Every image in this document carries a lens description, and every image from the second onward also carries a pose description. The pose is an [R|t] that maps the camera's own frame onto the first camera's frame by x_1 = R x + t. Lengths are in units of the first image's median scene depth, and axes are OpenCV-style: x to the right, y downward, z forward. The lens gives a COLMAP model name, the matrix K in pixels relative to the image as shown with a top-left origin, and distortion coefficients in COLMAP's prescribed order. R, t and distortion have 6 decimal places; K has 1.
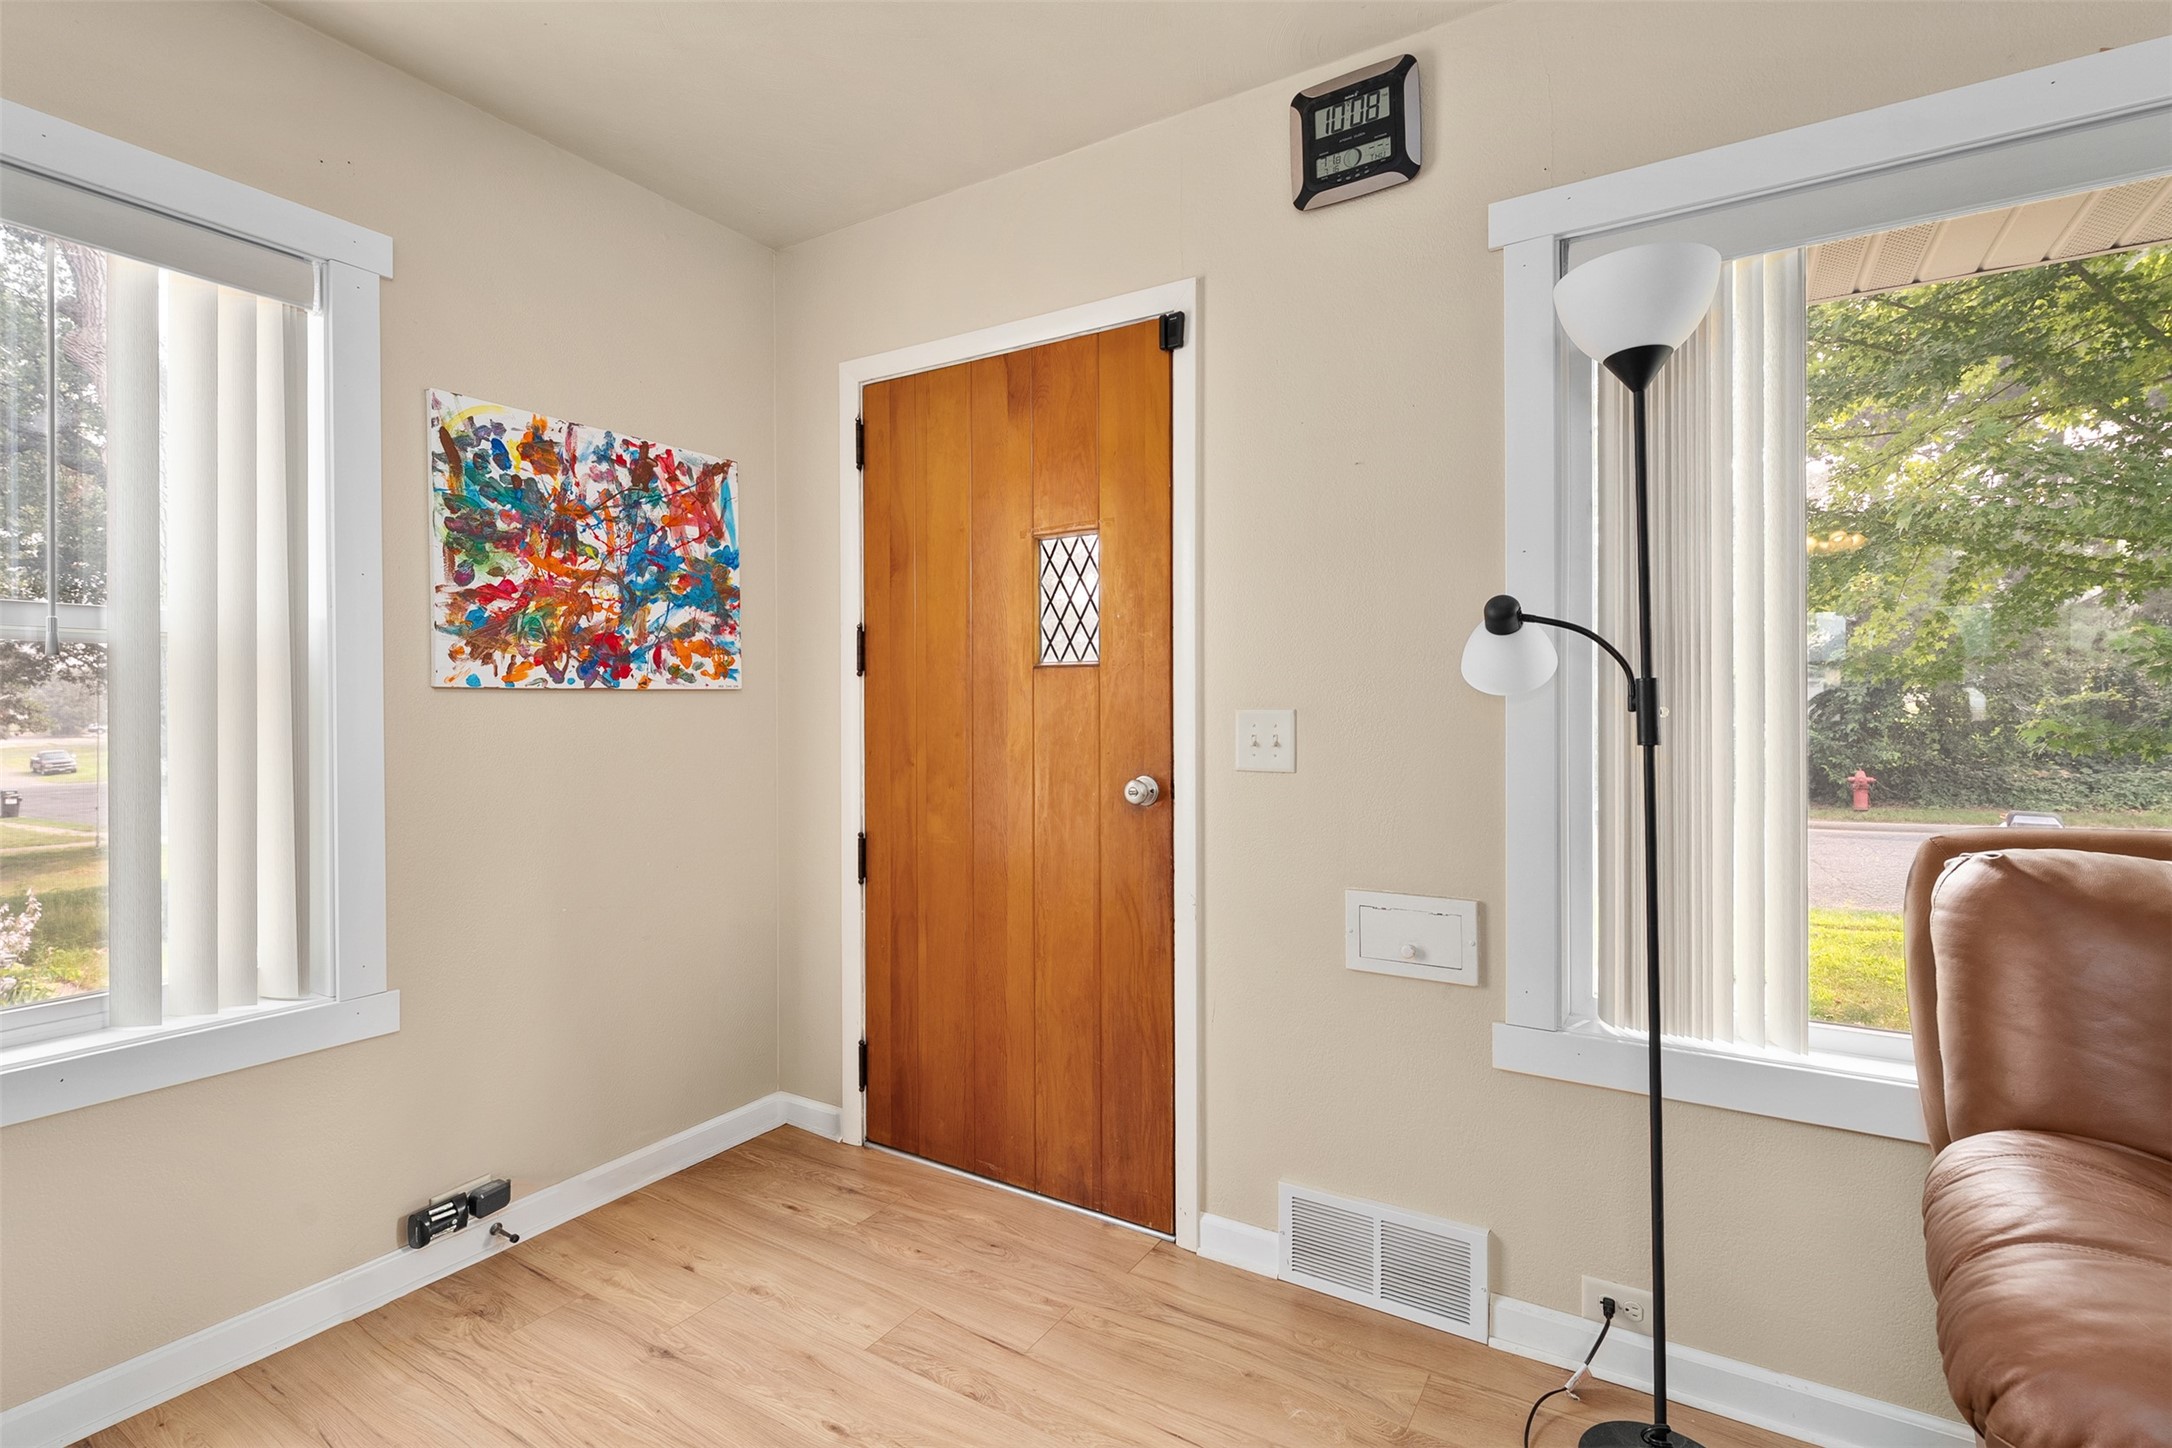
lens RADIAL K [[991.9, 0, 1087.2], [0, 991.9, 711.9], [0, 0, 1]] dist [-0.008635, 0.000194]
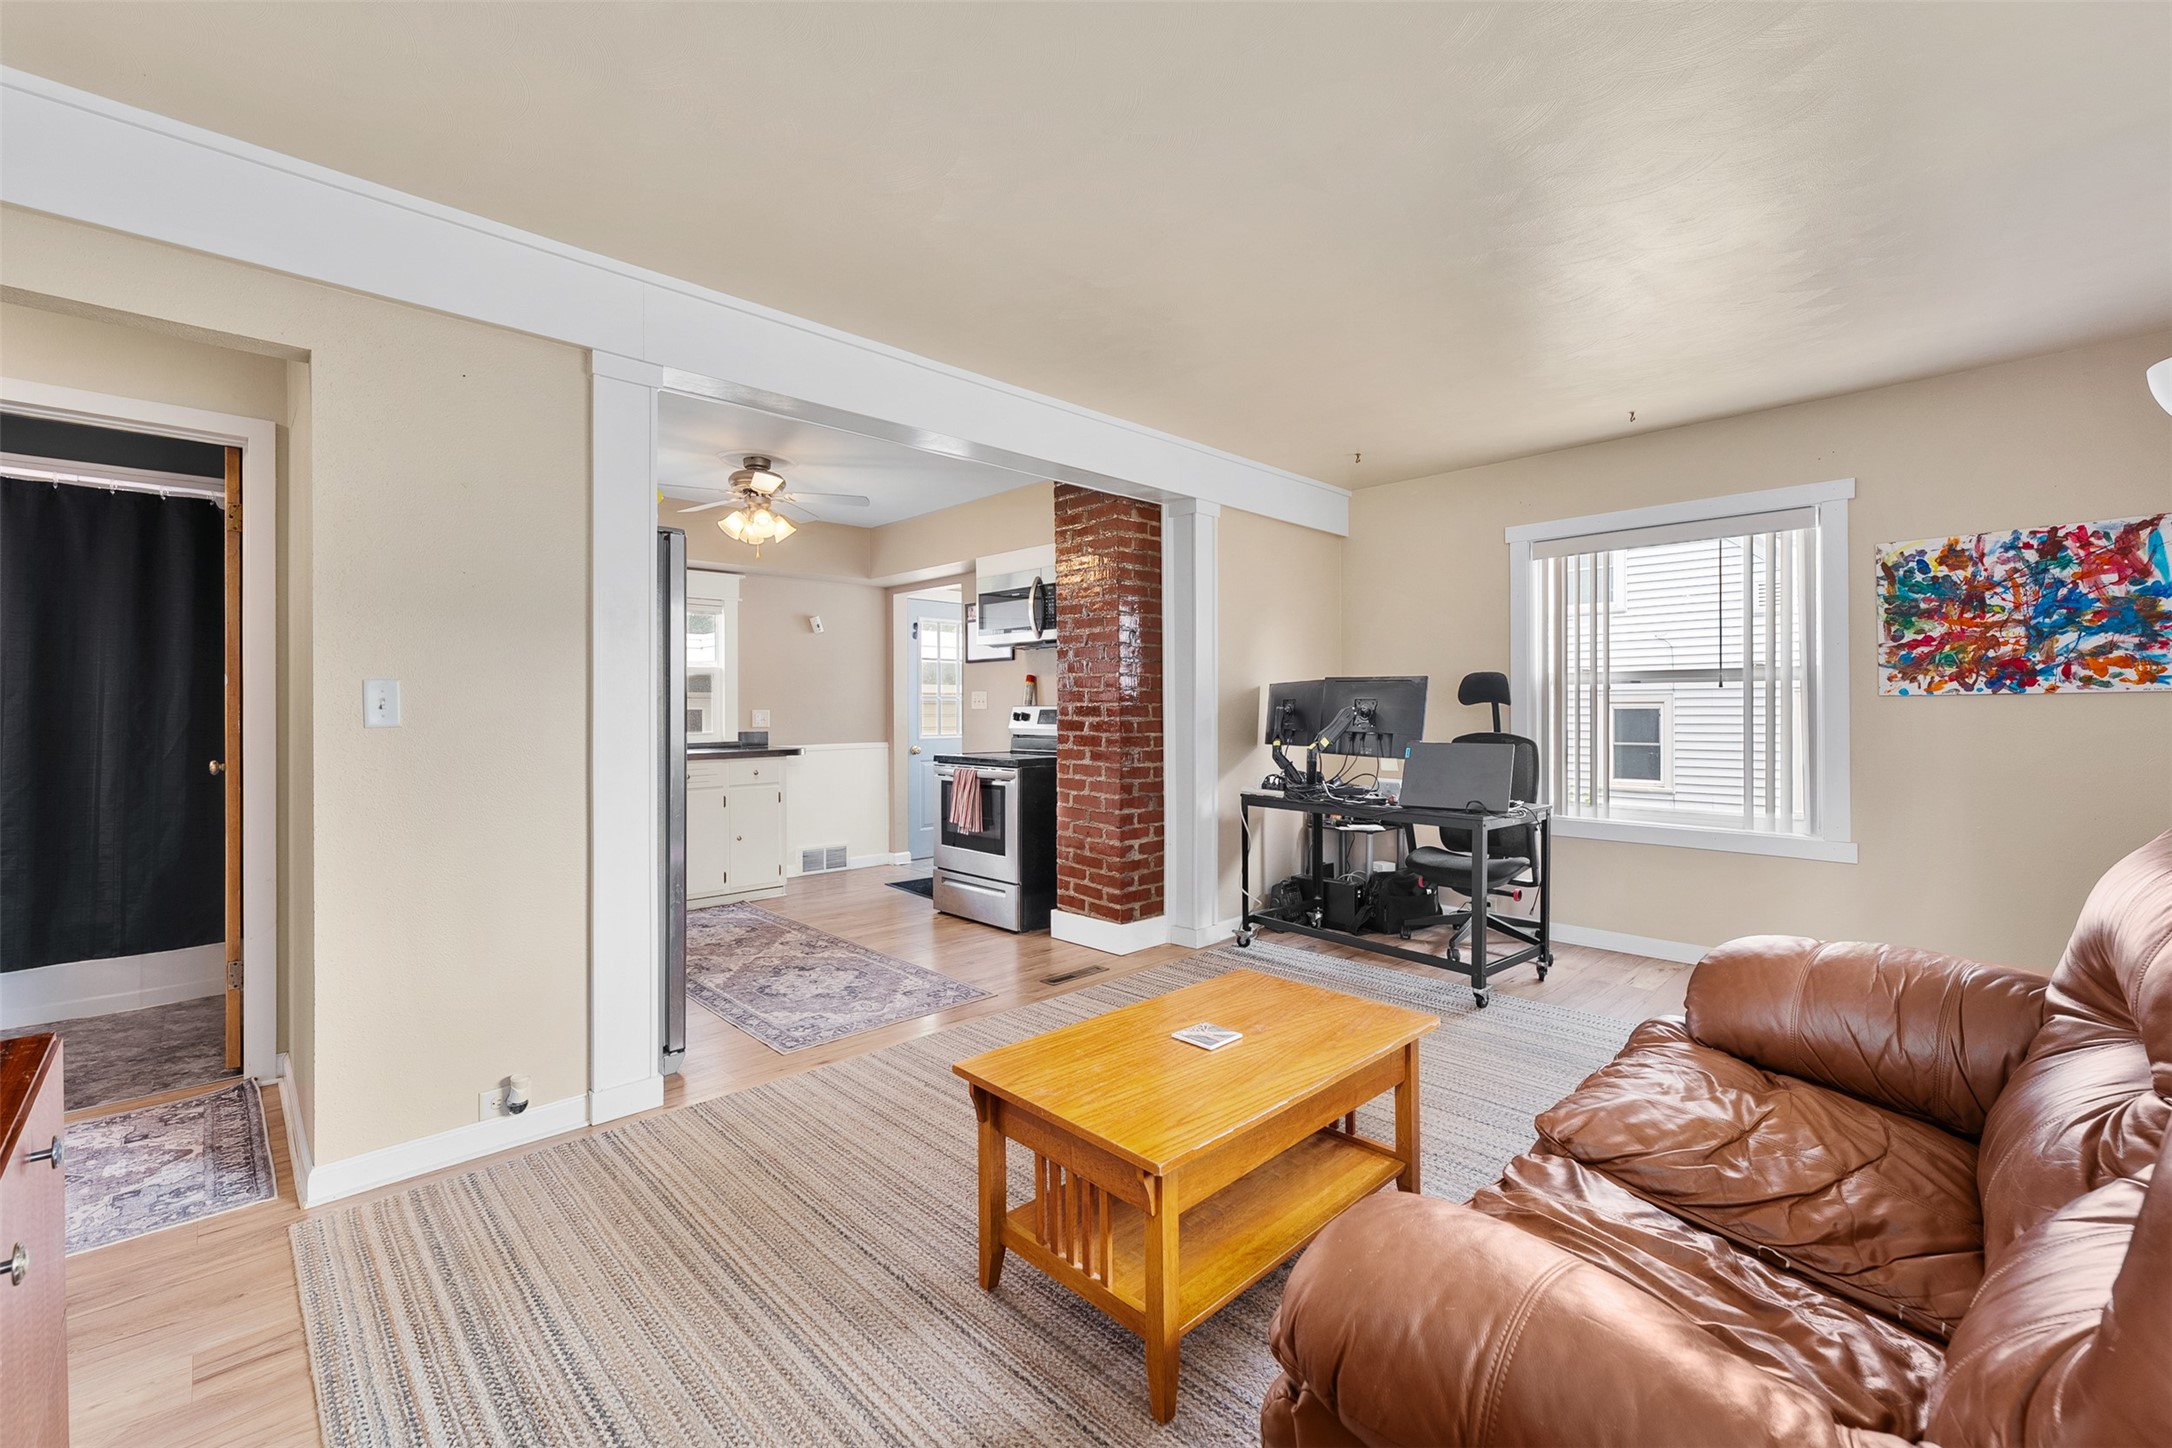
lens RADIAL K [[910.9, 0, 1079.0], [0, 910.9, 705.1], [0, 0, 1]] dist [-0.000366, -0.000544]
pose [[-0.251588, 0.001096, -0.967834, 1.312676], [-0.002599, 0.999995, 0.001808, -0.004320], [0.967831, 0.002970, -0.251584, -0.076333]]
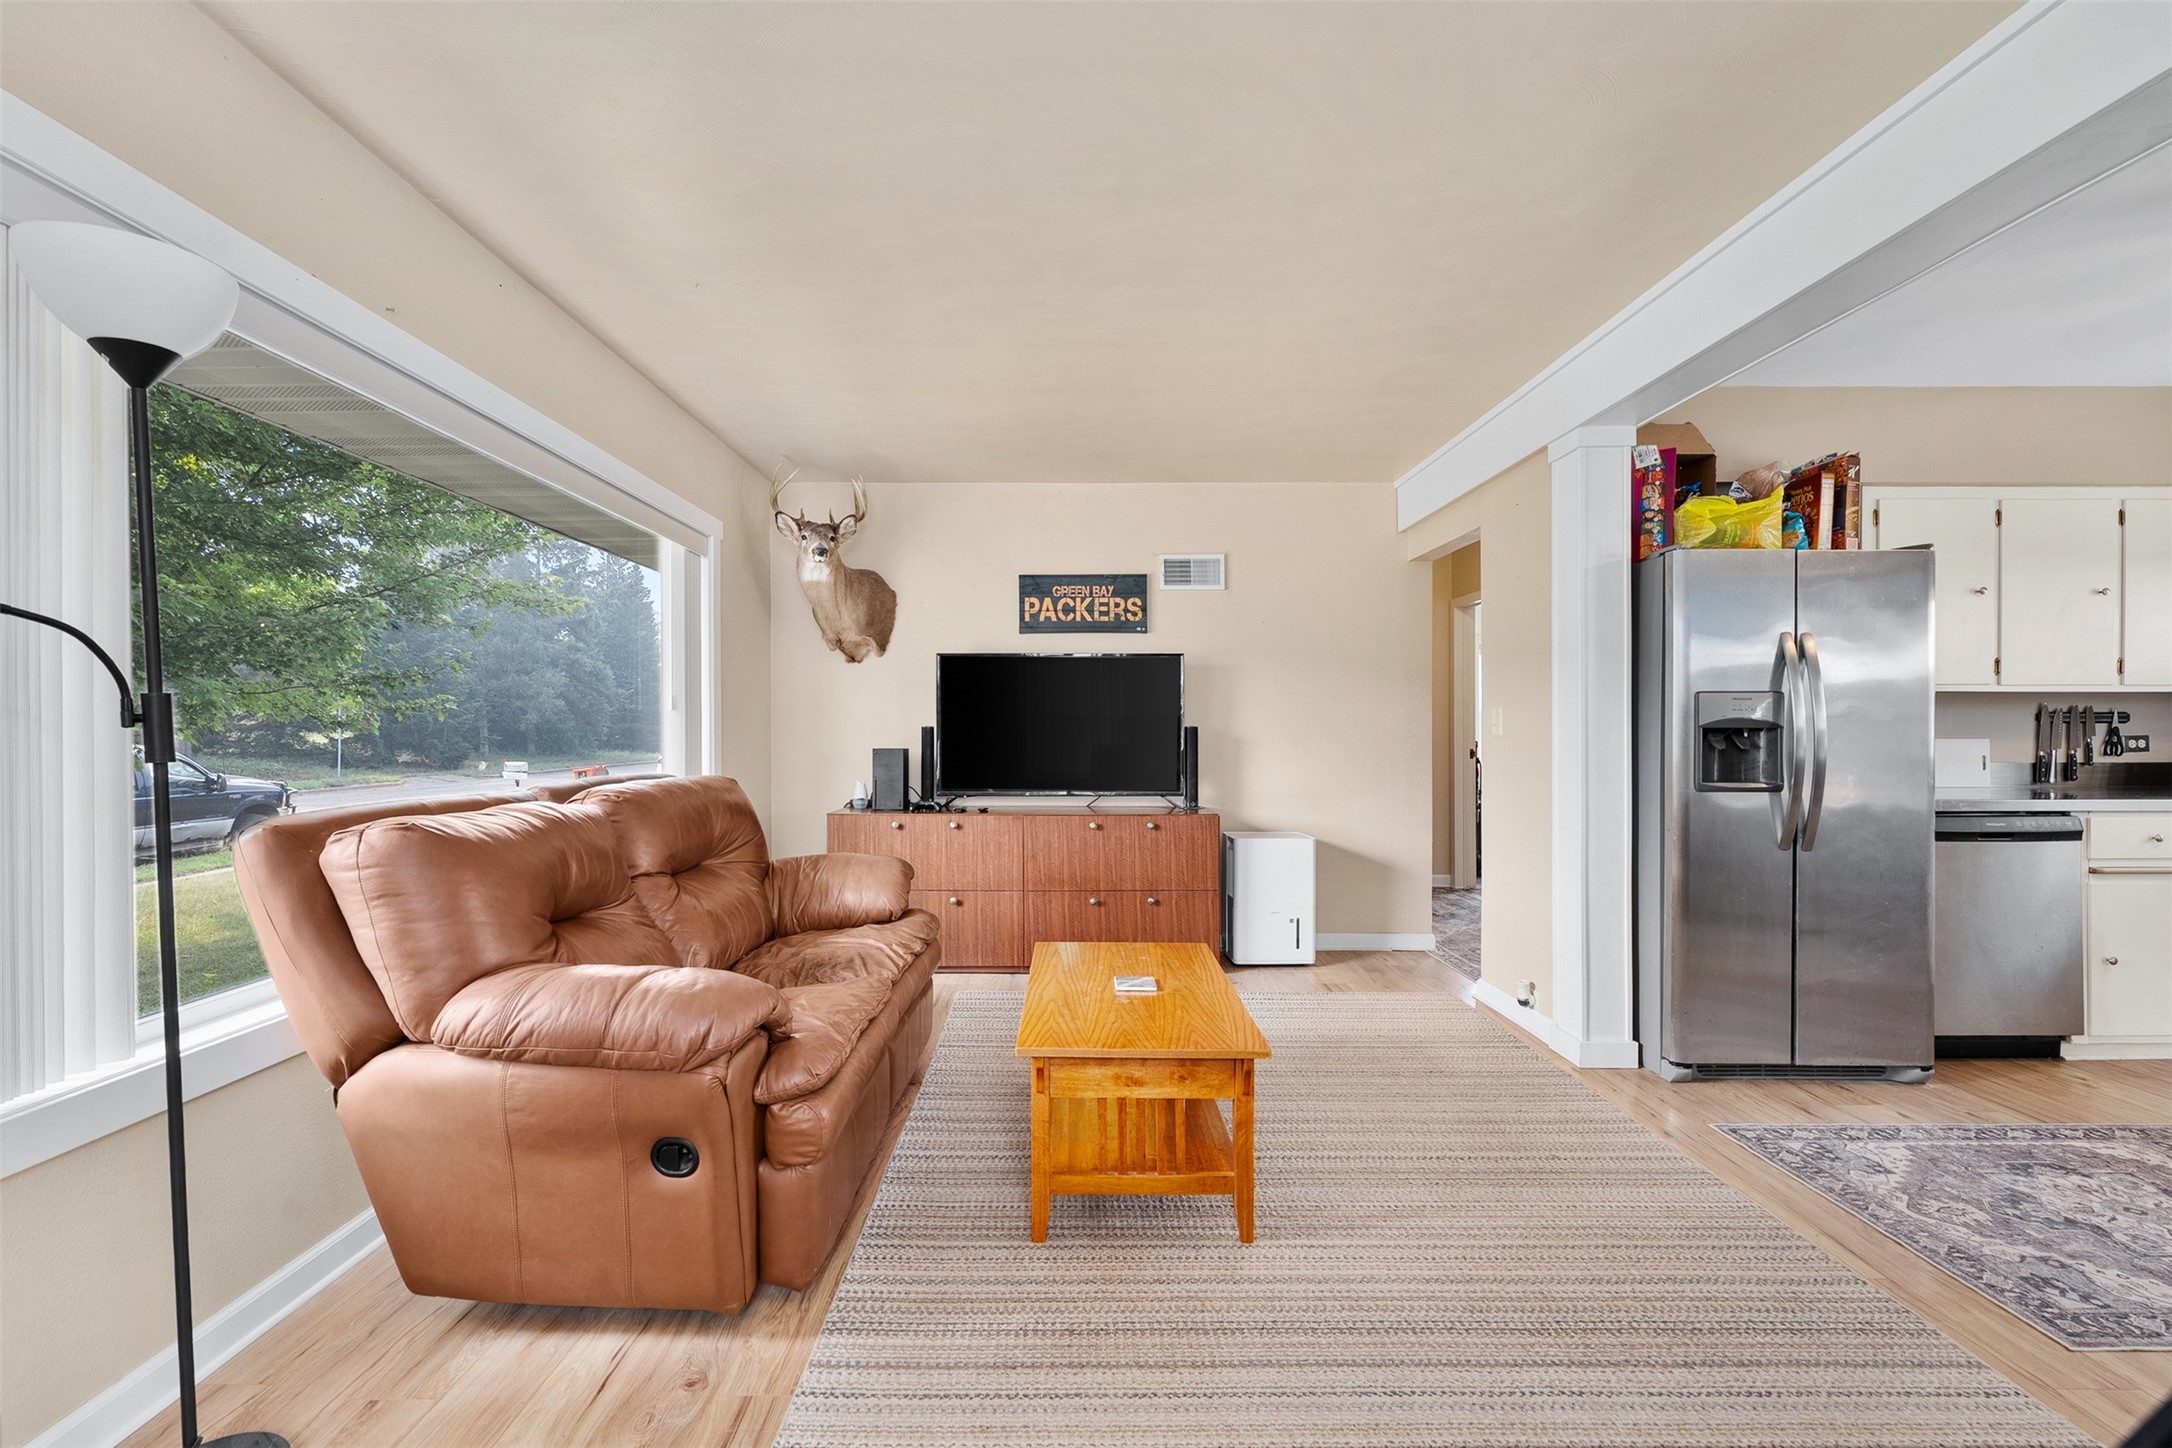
lens RADIAL K [[872.2, 0, 1062.4], [0, 872.2, 724.8], [0, 0, 1]] dist [-0.003495, -0.000413]
pose [[-0.519601, 0.007321, 0.854377, -0.394275], [0.004843, 0.999972, -0.005623, 0.011043], [-0.854395, 0.001216, -0.519623, 0.433040]]
